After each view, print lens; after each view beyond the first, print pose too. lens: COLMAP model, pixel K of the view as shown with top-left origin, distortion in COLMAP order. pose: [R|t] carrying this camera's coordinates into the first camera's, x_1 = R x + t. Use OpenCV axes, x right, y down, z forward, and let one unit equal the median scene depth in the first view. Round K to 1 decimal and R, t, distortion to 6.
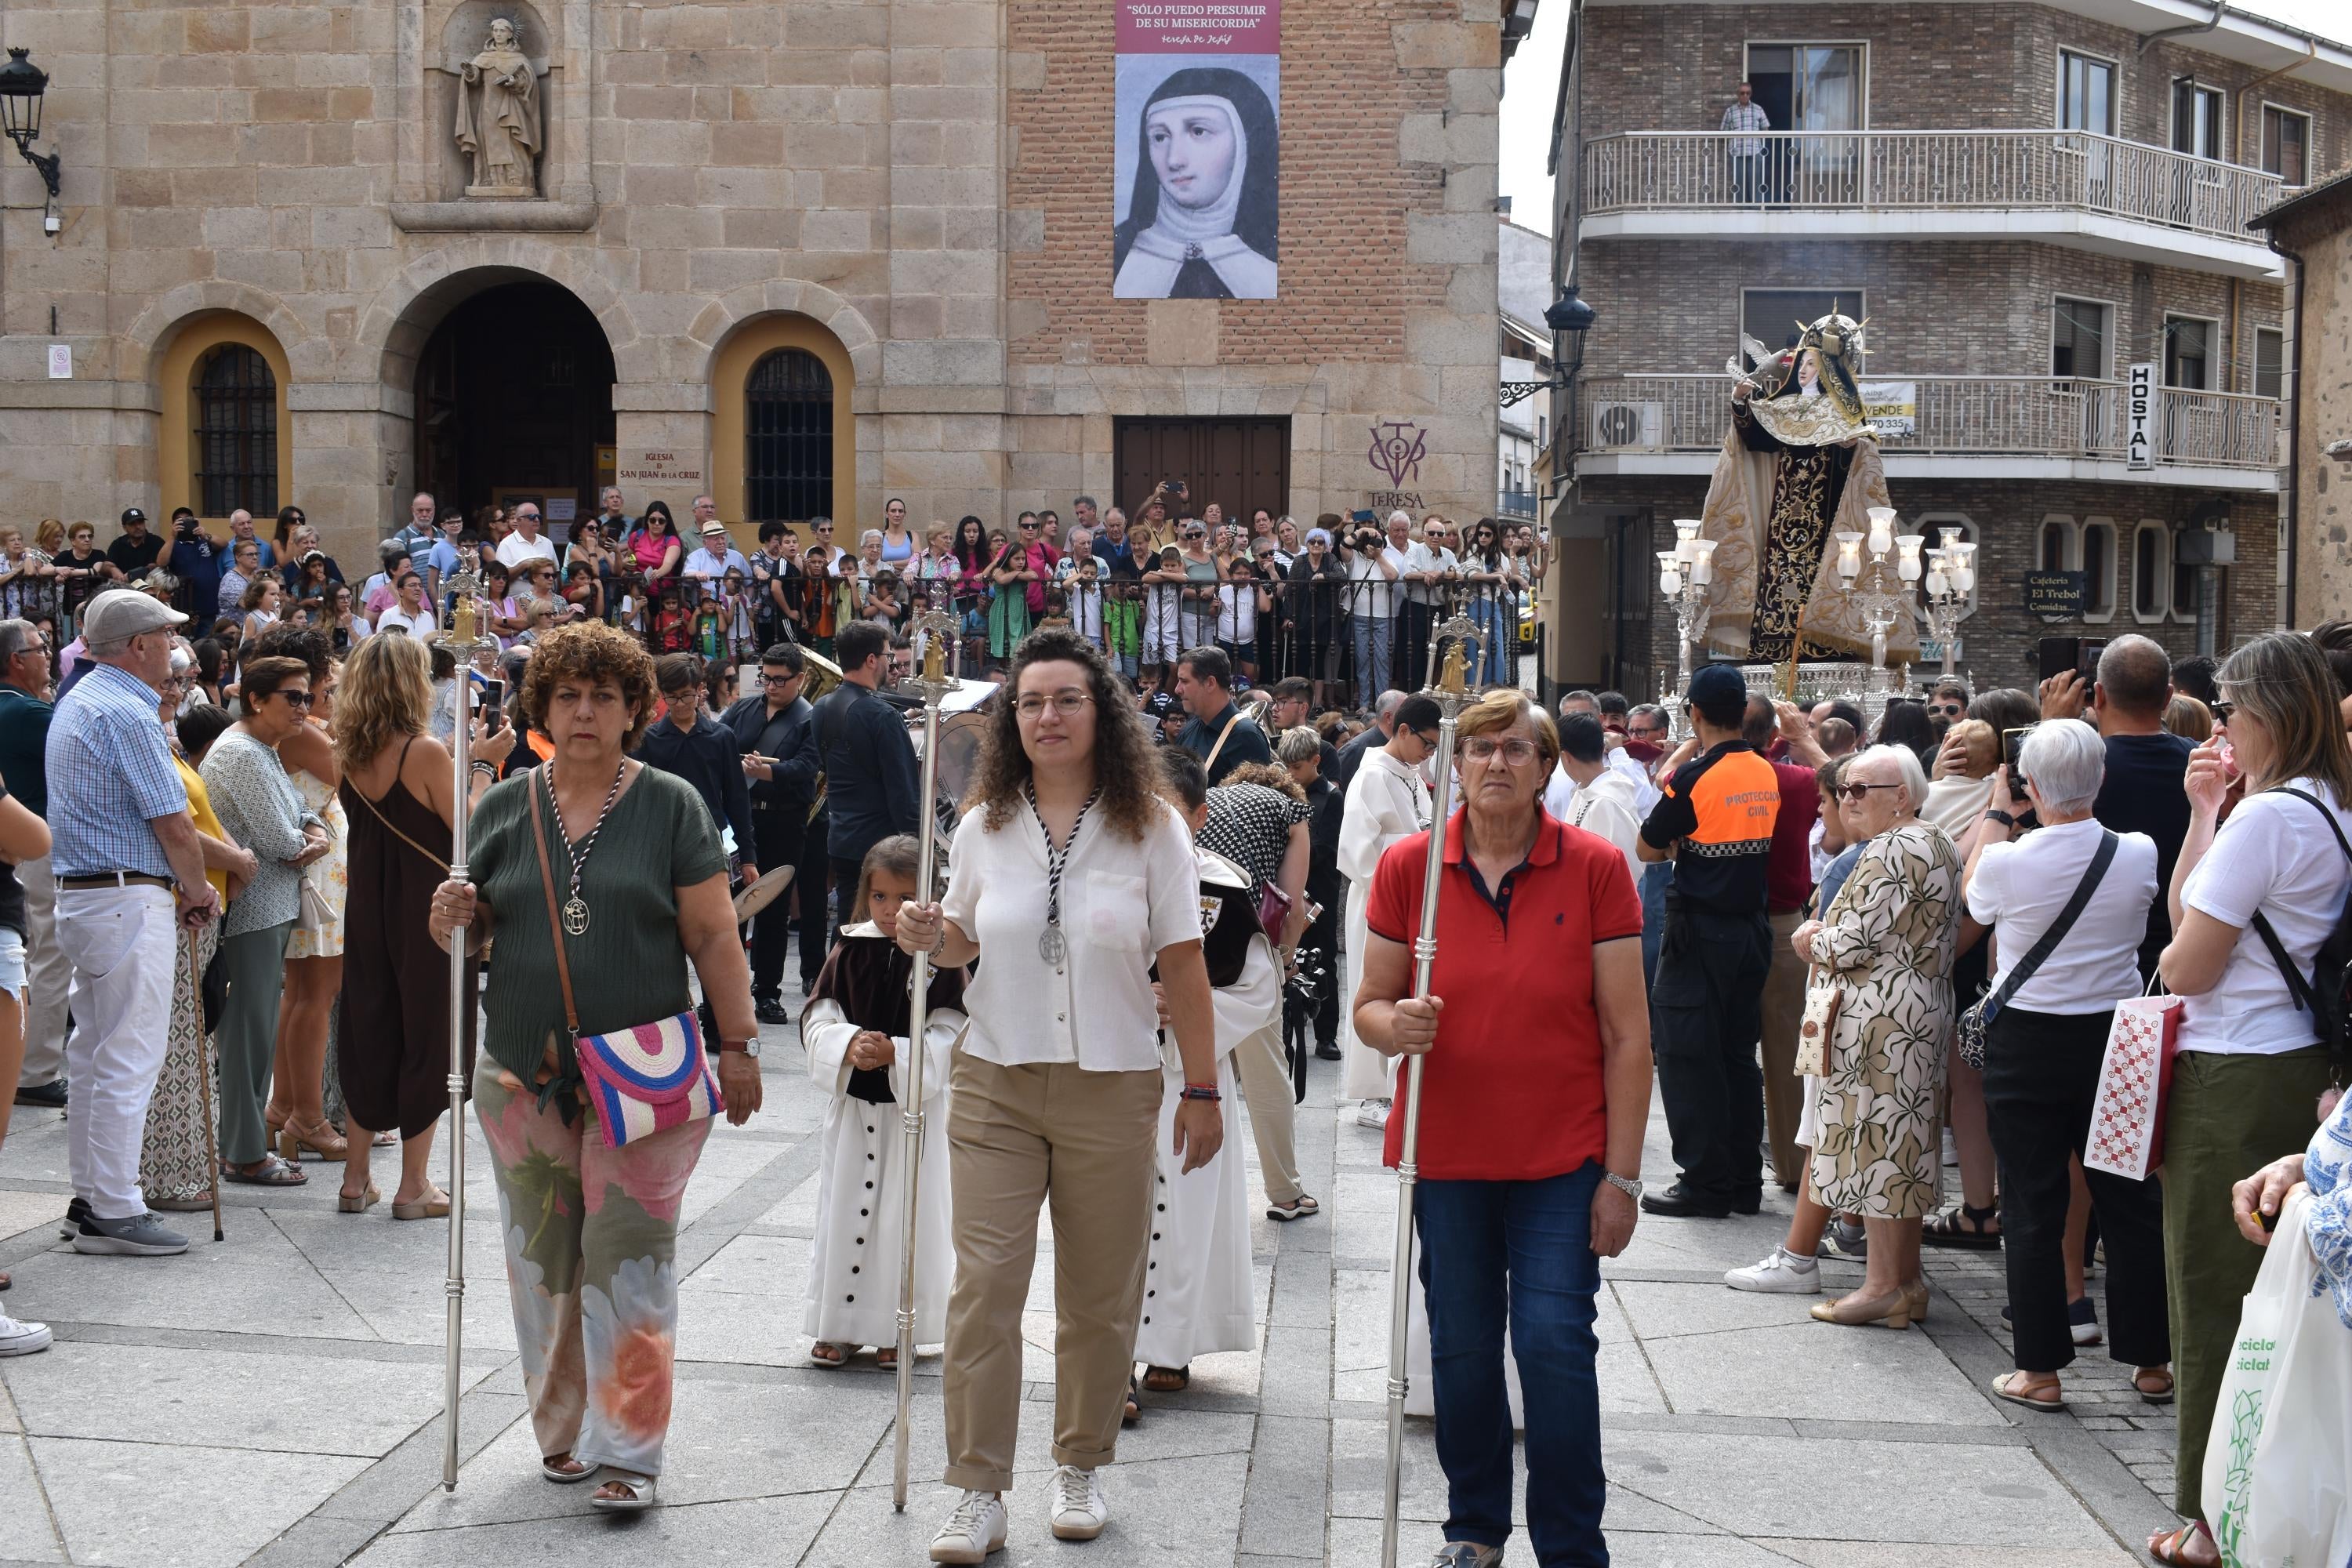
lens RADIAL K [[2741.1, 0, 1189.3], [0, 2741.1, 788.4], [0, 0, 1]] dist [-0.067475, 0.014287]
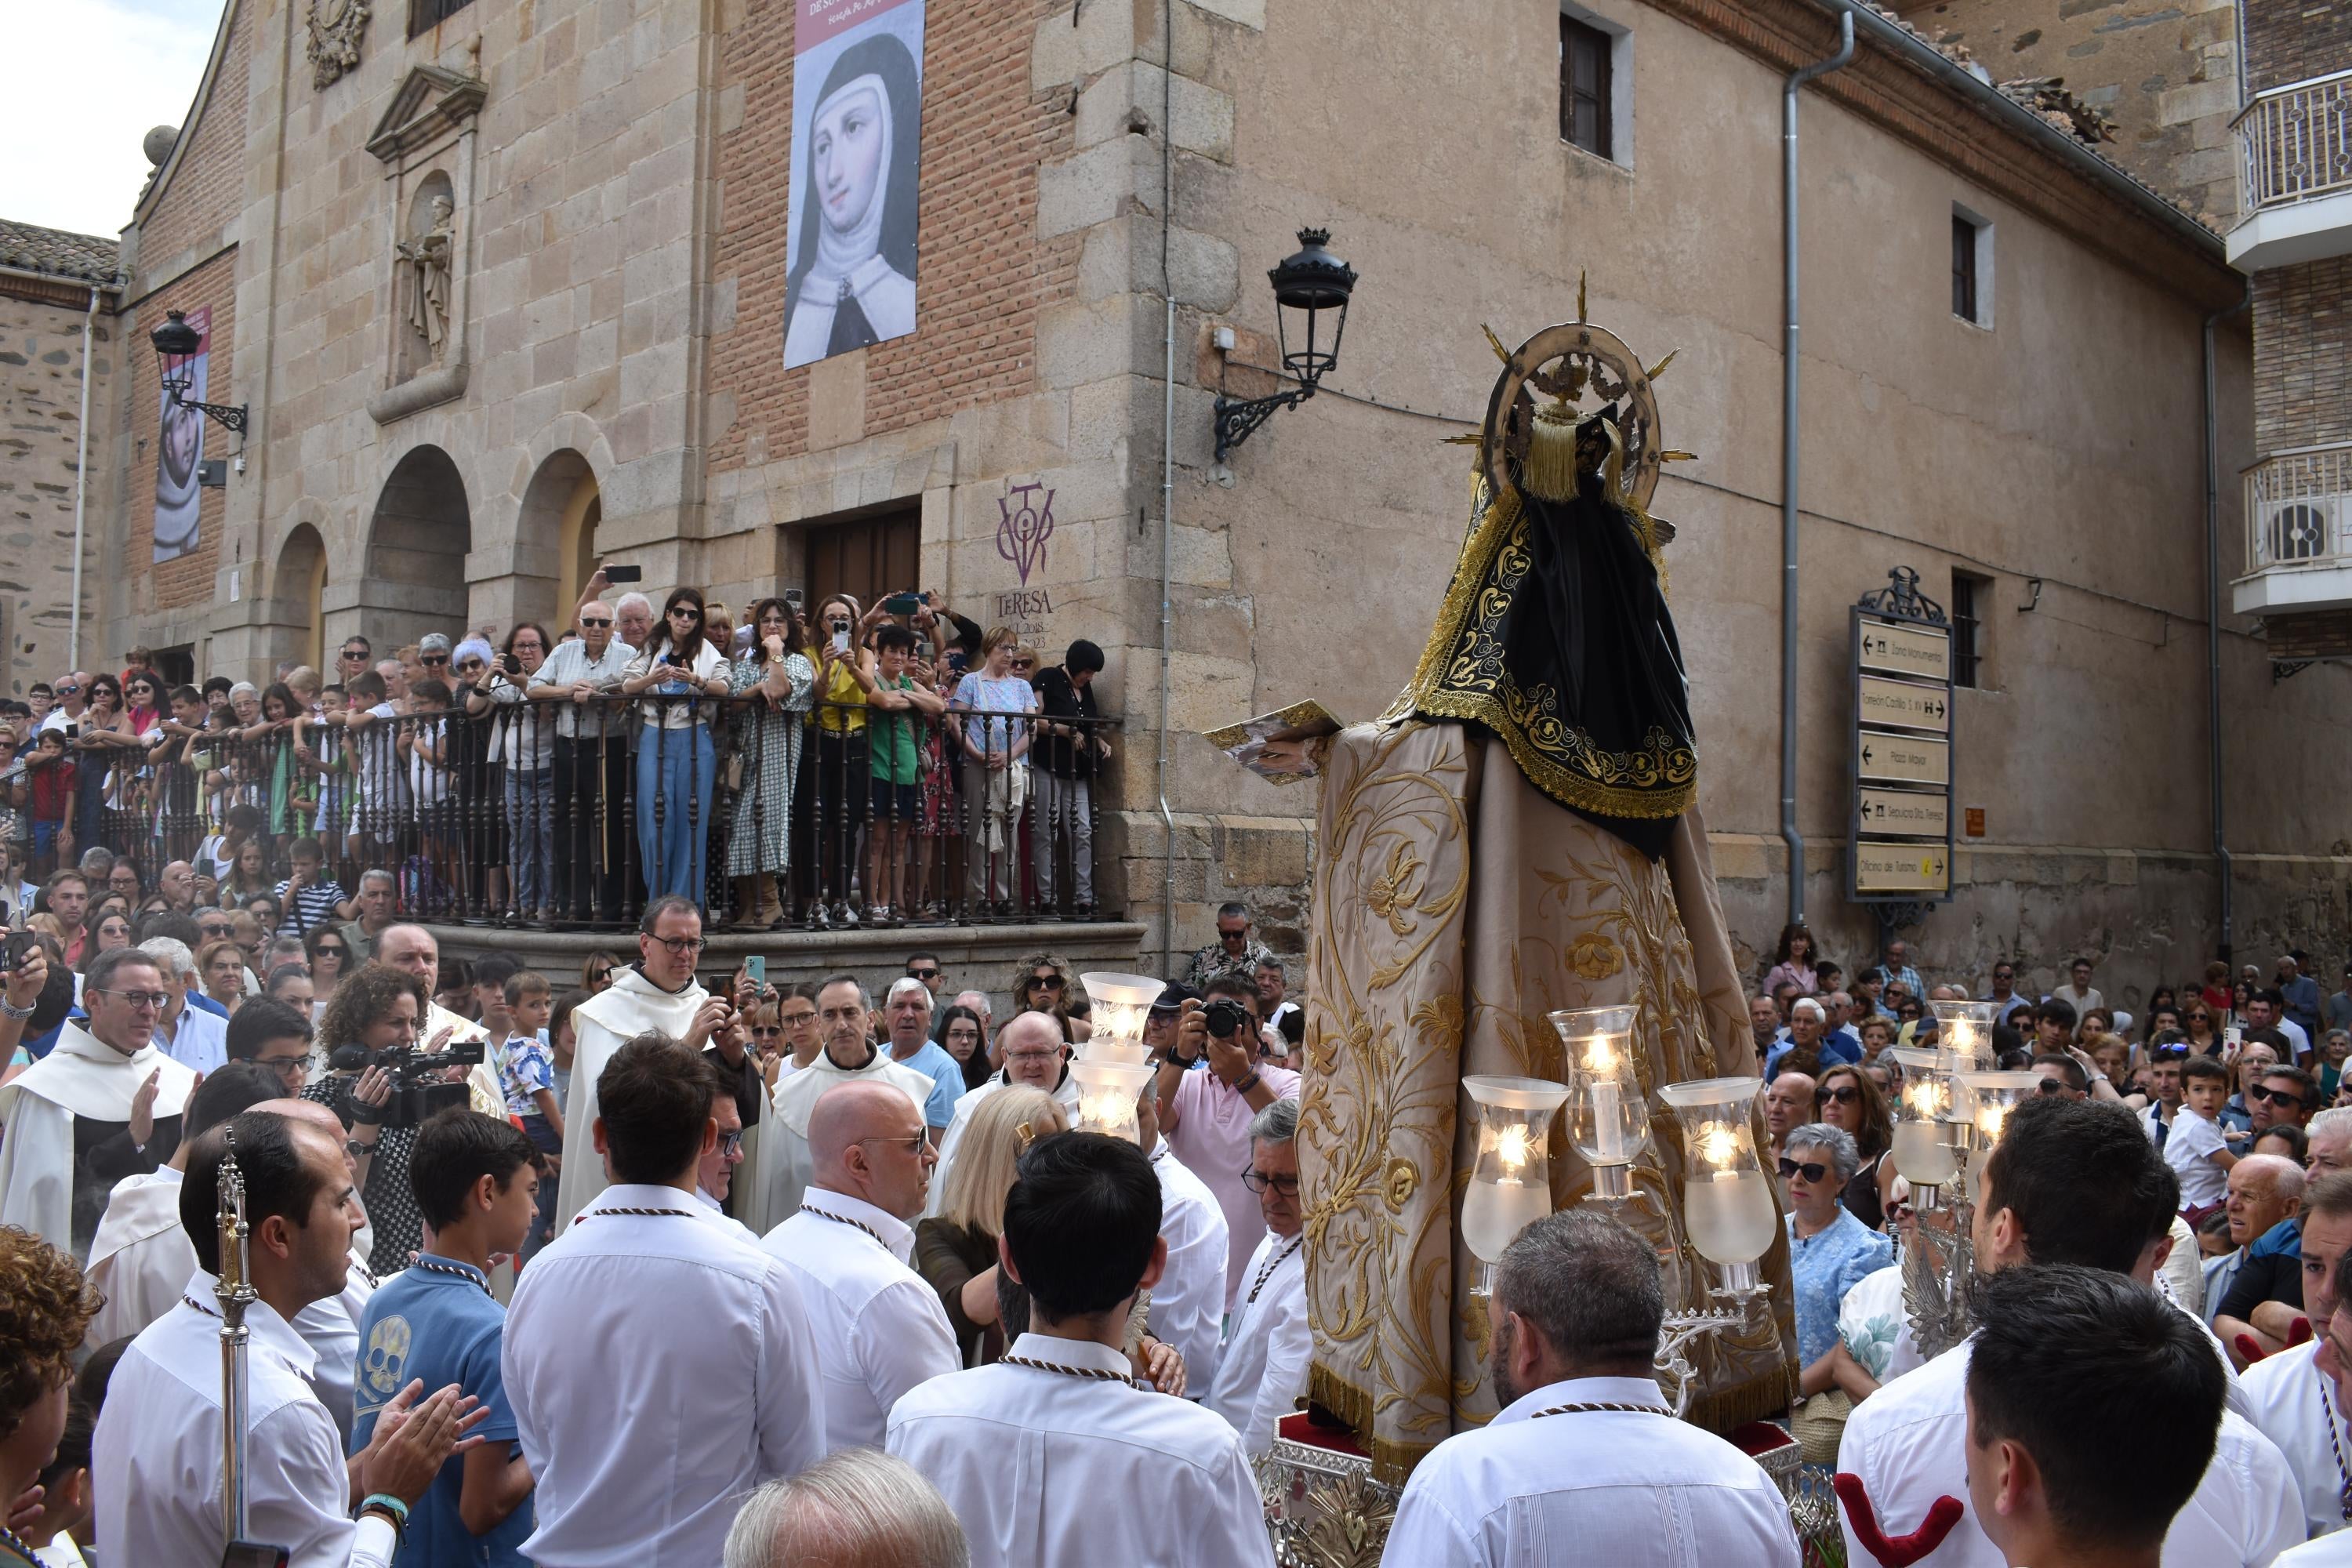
lens RADIAL K [[2094.8, 0, 1243.3], [0, 2094.8, 780.6], [0, 0, 1]] dist [-0.098312, 0.011990]
pose [[0.724982, -0.029654, -0.688129, 0.451393], [-0.049383, 0.994264, -0.094875, -0.020257], [0.686995, 0.102765, 0.719359, 0.690501]]
